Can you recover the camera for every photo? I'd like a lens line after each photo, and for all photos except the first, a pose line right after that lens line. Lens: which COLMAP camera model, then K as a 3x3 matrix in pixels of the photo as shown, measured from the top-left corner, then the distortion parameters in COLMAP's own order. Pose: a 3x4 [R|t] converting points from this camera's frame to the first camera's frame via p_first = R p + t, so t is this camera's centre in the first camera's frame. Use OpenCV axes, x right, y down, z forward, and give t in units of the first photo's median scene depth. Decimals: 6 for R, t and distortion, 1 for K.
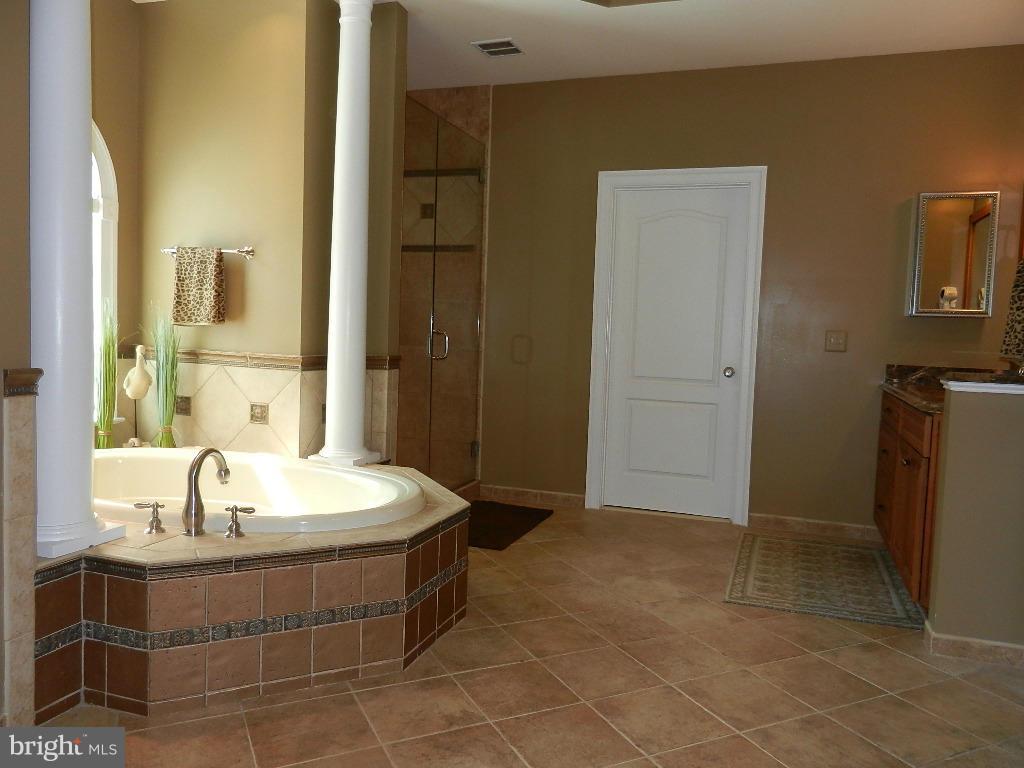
lens RADIAL K [[761.7, 0, 509.8], [0, 761.7, 381.6], [0, 0, 1]] dist [0.002791, 0.003758]
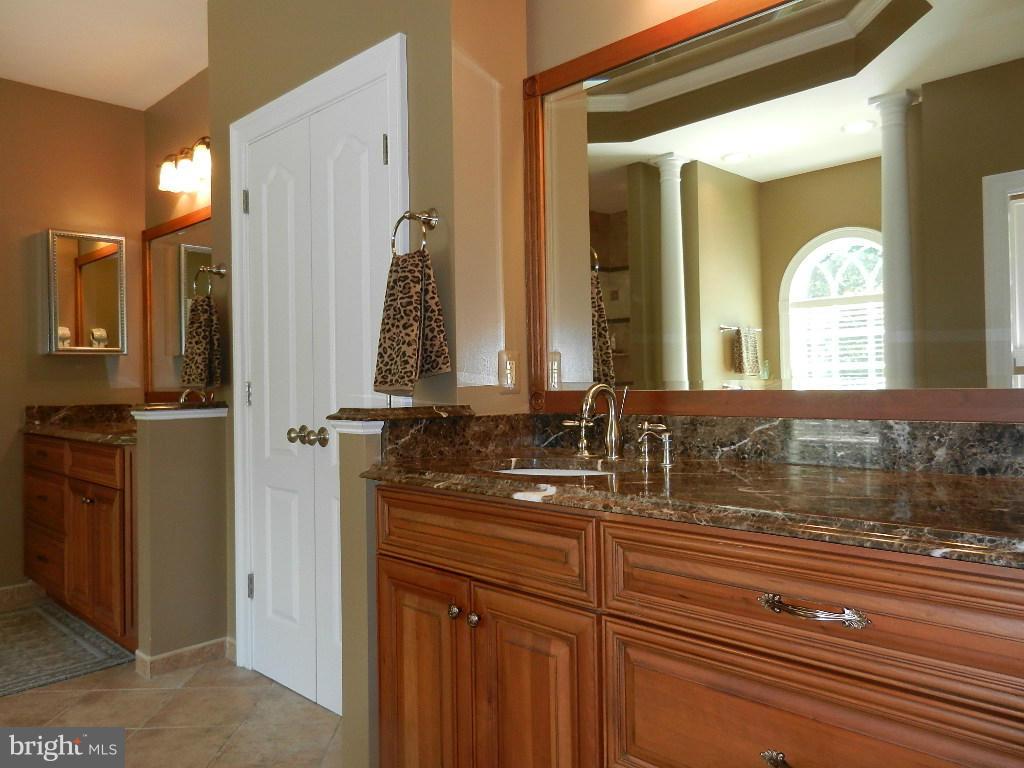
lens RADIAL K [[761.7, 0, 510.7], [0, 761.7, 381.0], [0, 0, 1]] dist [0.002791, 0.003758]
pose [[0.406062, -0.039825, 0.912977, -0.148042], [0.097539, 0.995232, 0.000031, 0.005513], [-0.908625, 0.089038, 0.408010, 0.091972]]
